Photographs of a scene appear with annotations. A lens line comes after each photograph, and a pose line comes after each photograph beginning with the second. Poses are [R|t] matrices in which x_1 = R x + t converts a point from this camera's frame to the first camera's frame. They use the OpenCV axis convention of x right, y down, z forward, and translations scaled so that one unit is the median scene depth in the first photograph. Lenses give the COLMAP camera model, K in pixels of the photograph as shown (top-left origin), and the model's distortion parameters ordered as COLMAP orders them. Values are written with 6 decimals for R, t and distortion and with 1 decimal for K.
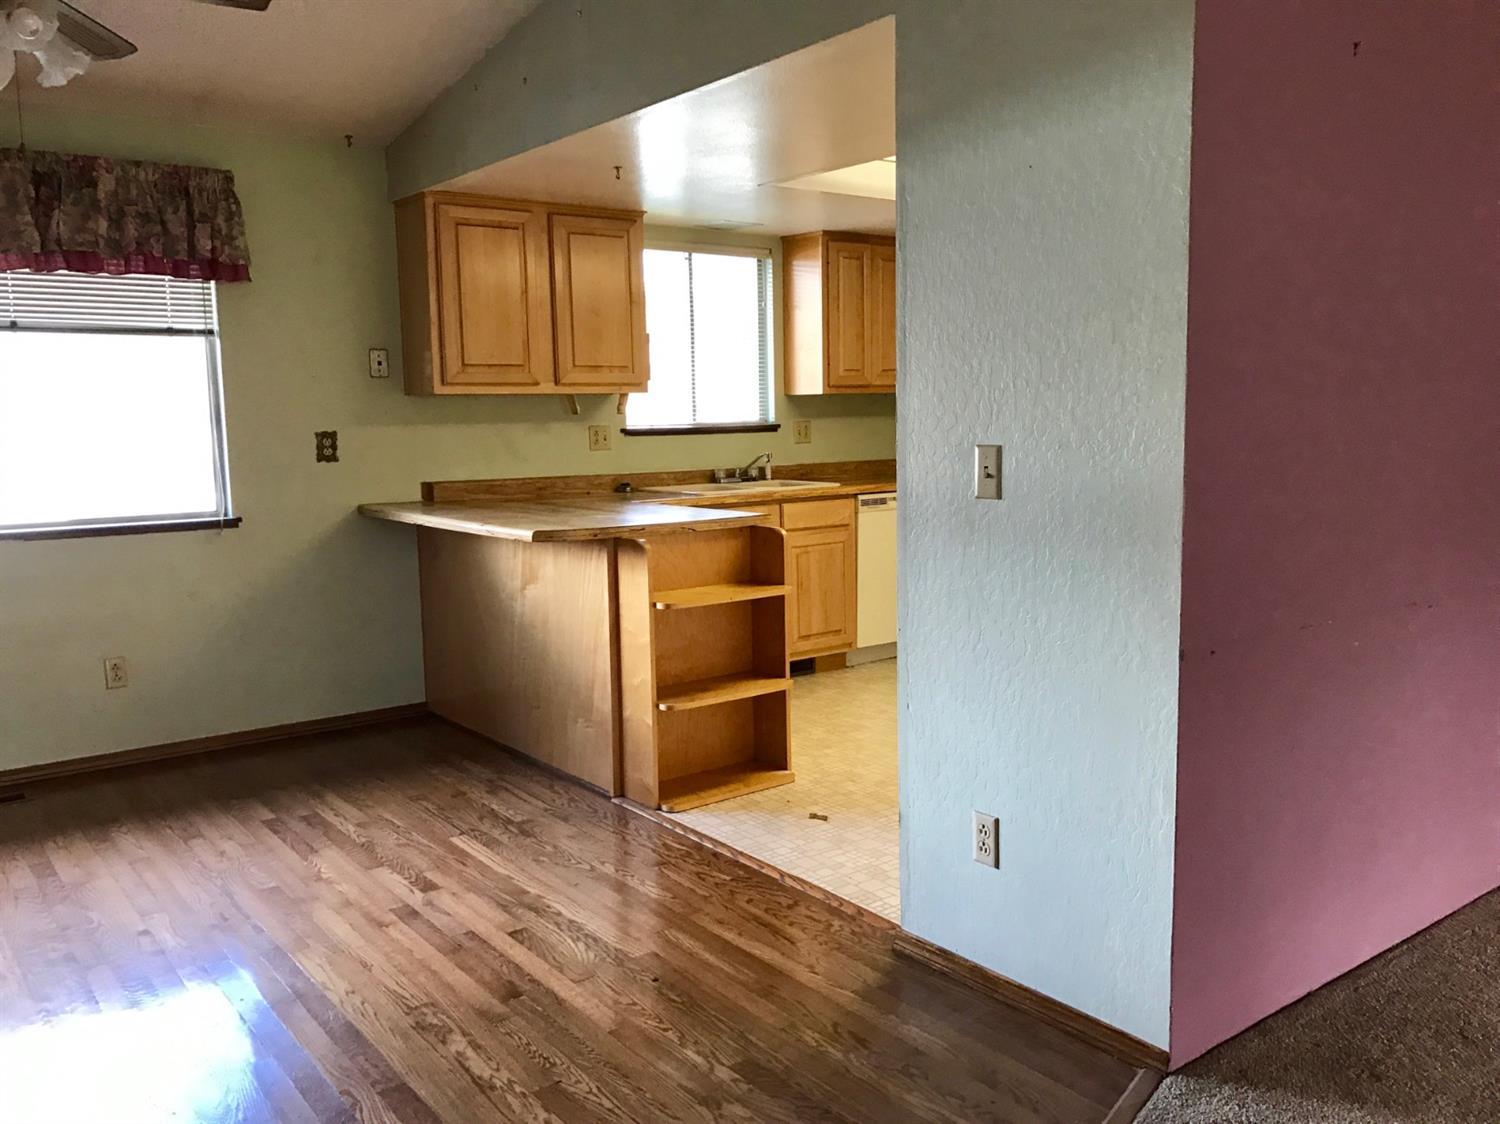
lens RADIAL K [[1228.6, 0, 763.2], [0, 1228.6, 572.4], [0, 0, 1]] dist [0.039399, -0.041590]
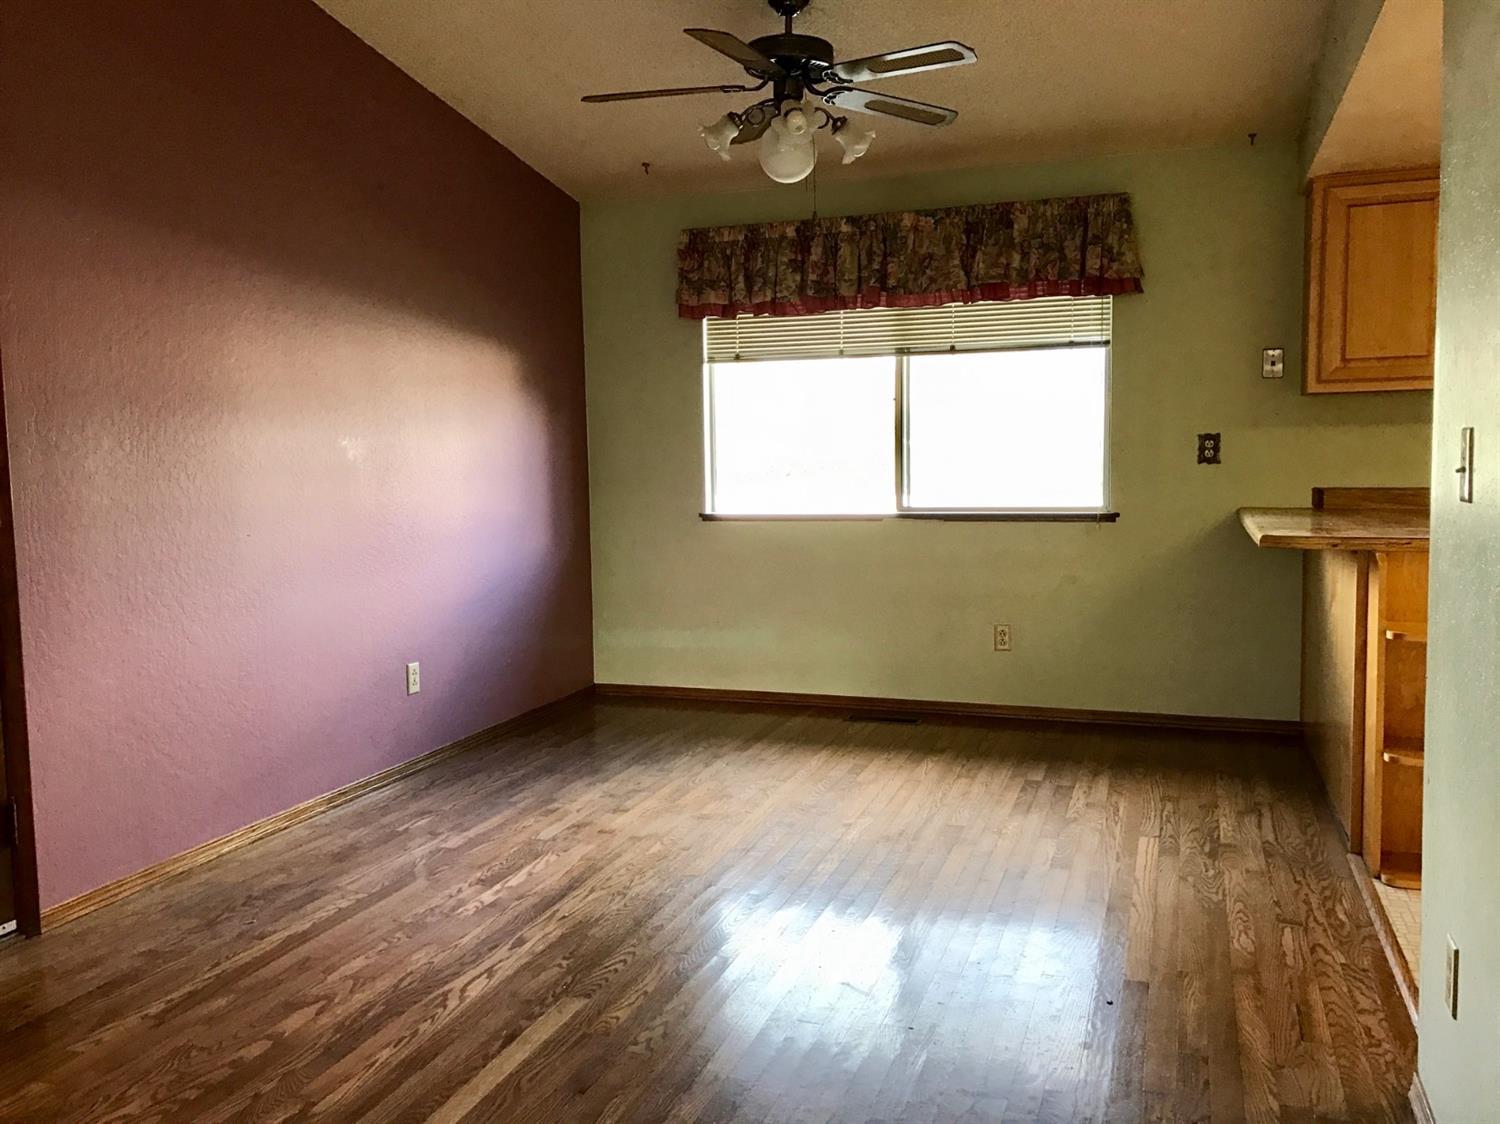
lens RADIAL K [[1228.6, 0, 741.0], [0, 1228.6, 578.0], [0, 0, 1]] dist [0.039399, -0.041590]
pose [[0.541107, 0.094228, -0.835658, 0.298600], [-0.103384, 0.993619, 0.045097, -0.002527], [0.834575, 0.061992, 0.547396, 0.135106]]
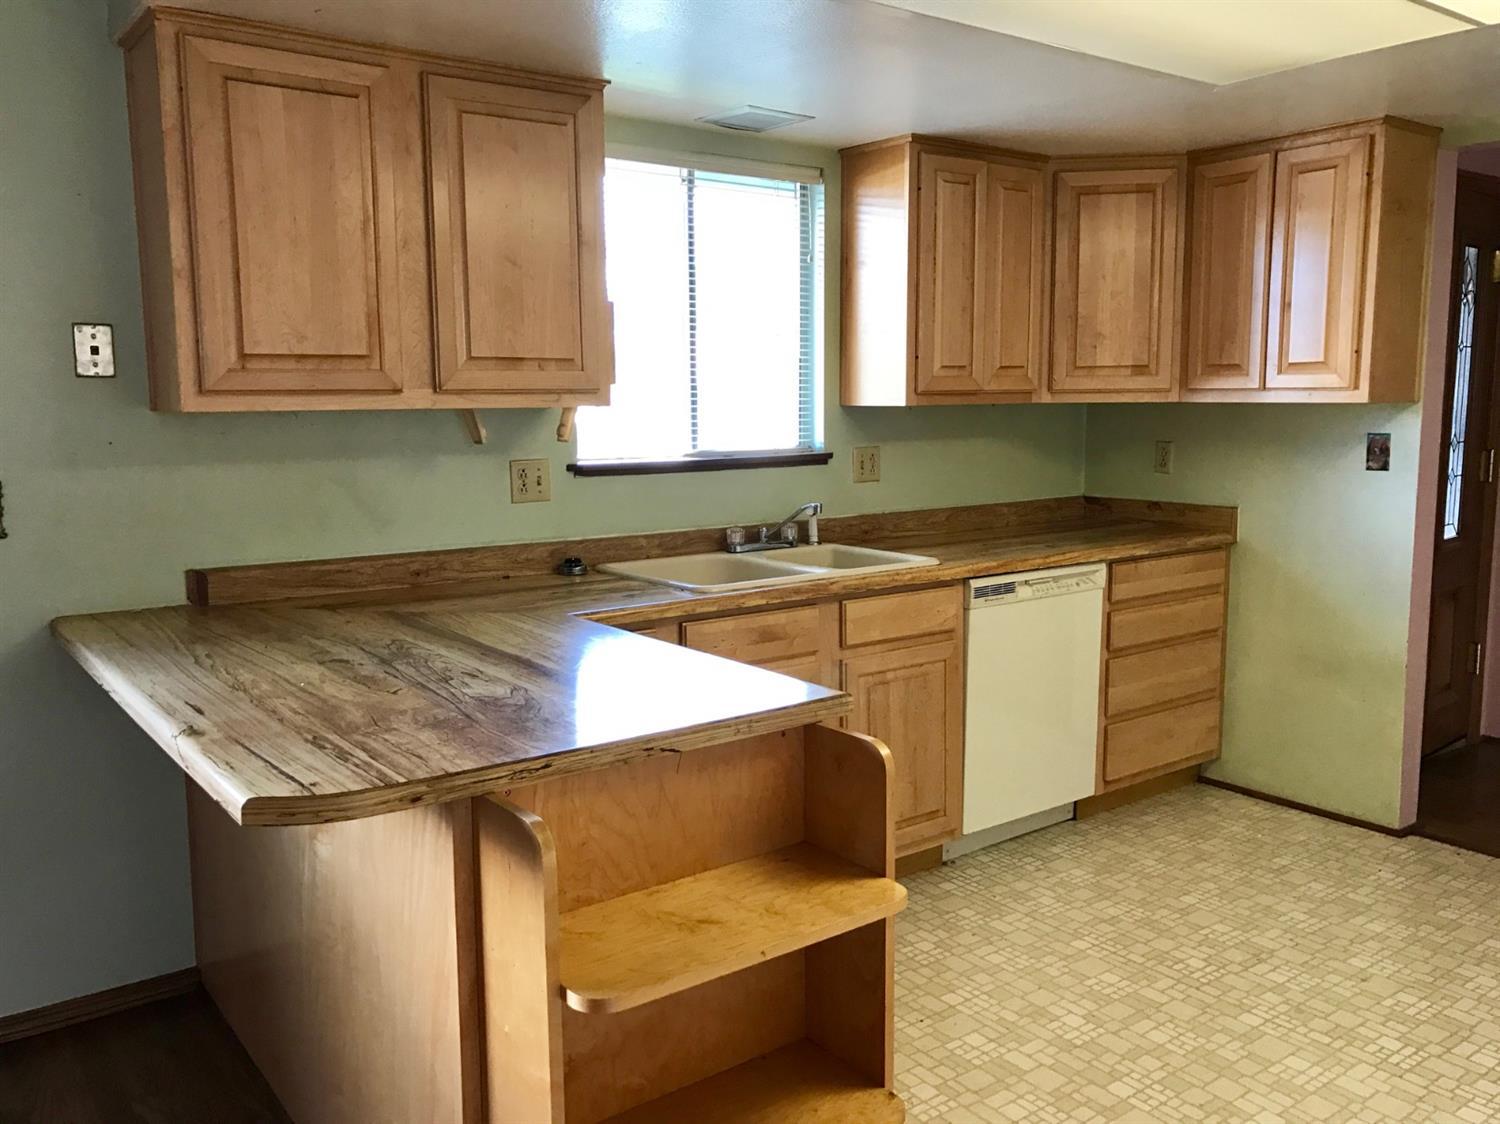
lens RADIAL K [[1228.6, 0, 737.5], [0, 1228.6, 550.6], [0, 0, 1]] dist [0.039399, -0.041590]
pose [[0.999487, 0.012257, -0.029591, -0.019912], [-0.012472, 0.999897, -0.007088, -0.086106], [0.029501, 0.007453, 0.999537, 0.493121]]
